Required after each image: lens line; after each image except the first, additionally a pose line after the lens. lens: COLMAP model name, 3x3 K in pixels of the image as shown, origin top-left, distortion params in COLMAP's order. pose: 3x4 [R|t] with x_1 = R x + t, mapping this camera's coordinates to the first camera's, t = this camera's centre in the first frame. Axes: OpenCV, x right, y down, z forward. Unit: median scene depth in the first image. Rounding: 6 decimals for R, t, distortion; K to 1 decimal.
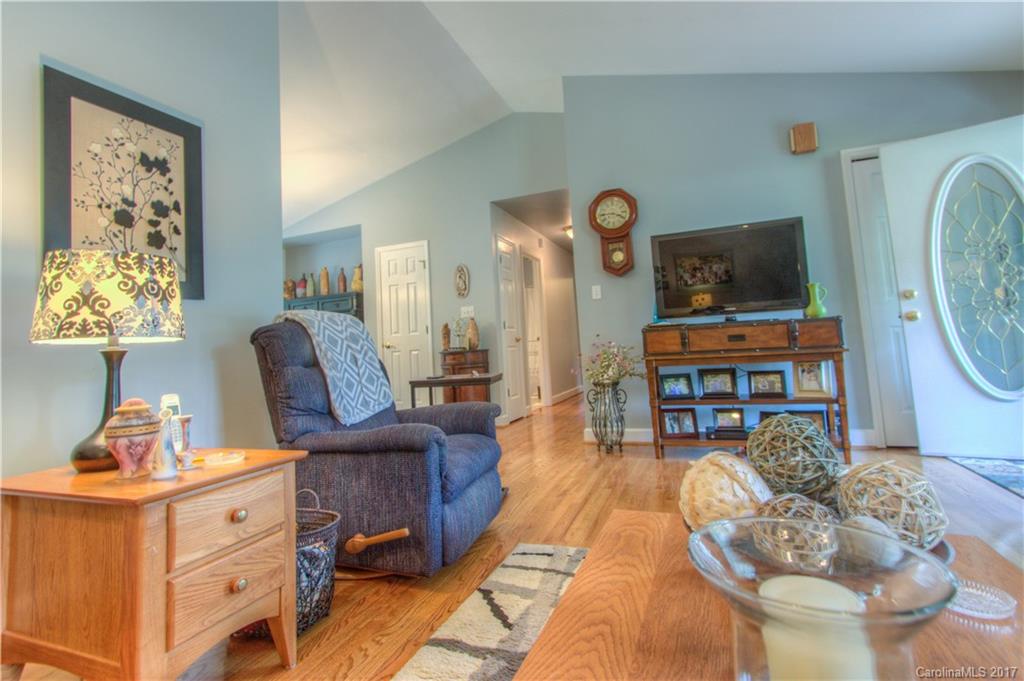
lens RADIAL K [[485.7, 0, 514.3], [0, 485.7, 305.1], [0, 0, 1]] dist [-0.000238, 0.002049]
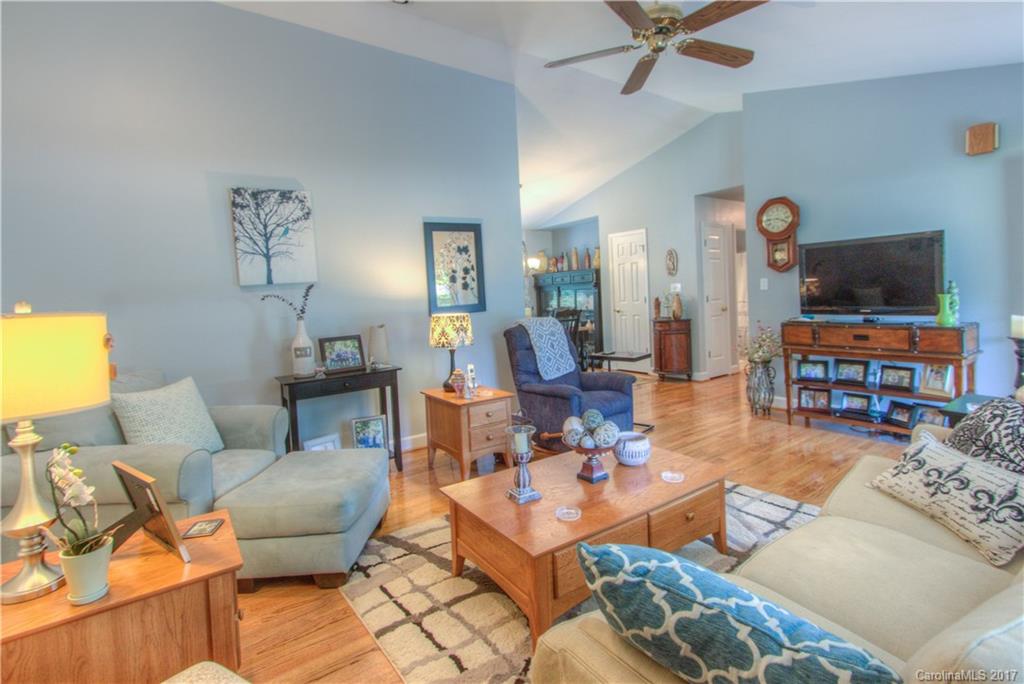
lens RADIAL K [[485.7, 0, 512.7], [0, 485.7, 304.4], [0, 0, 1]] dist [-0.000238, 0.002049]
pose [[0.838366, 0.030873, -0.544232, 0.406757], [0.045790, 0.990878, 0.126747, -0.211182], [0.543181, -0.131181, 0.829305, -0.452064]]
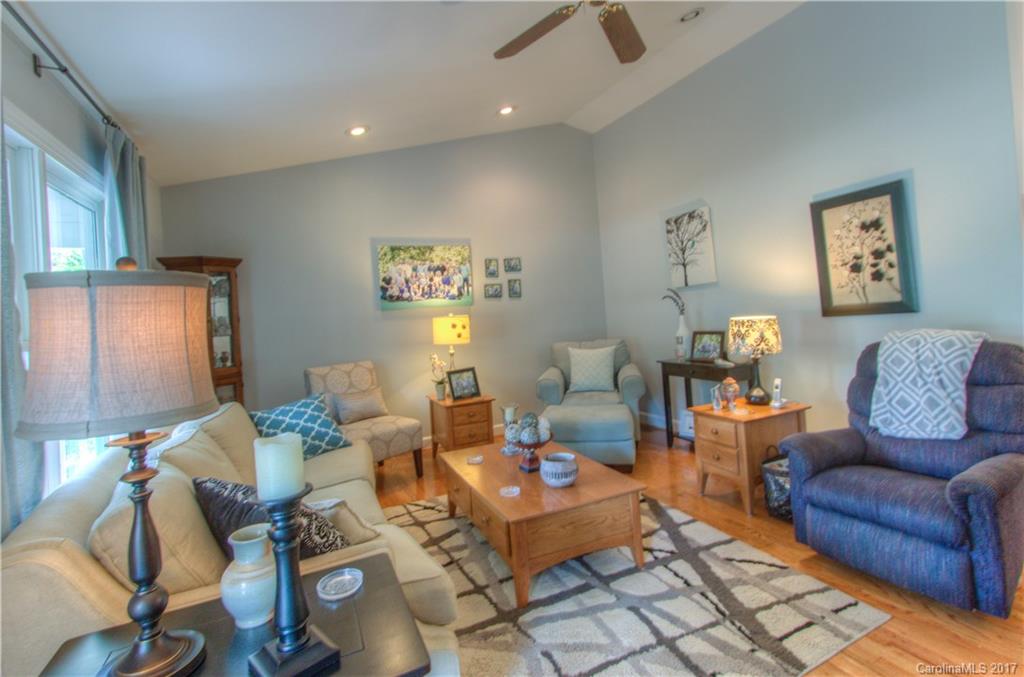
lens RADIAL K [[485.7, 0, 521.4], [0, 485.7, 295.1], [0, 0, 1]] dist [-0.000238, 0.002049]
pose [[-0.675730, 0.067823, -0.734023, 0.747557], [0.159946, 0.985526, -0.056182, -0.111749], [0.719588, -0.155368, -0.676797, 0.813283]]
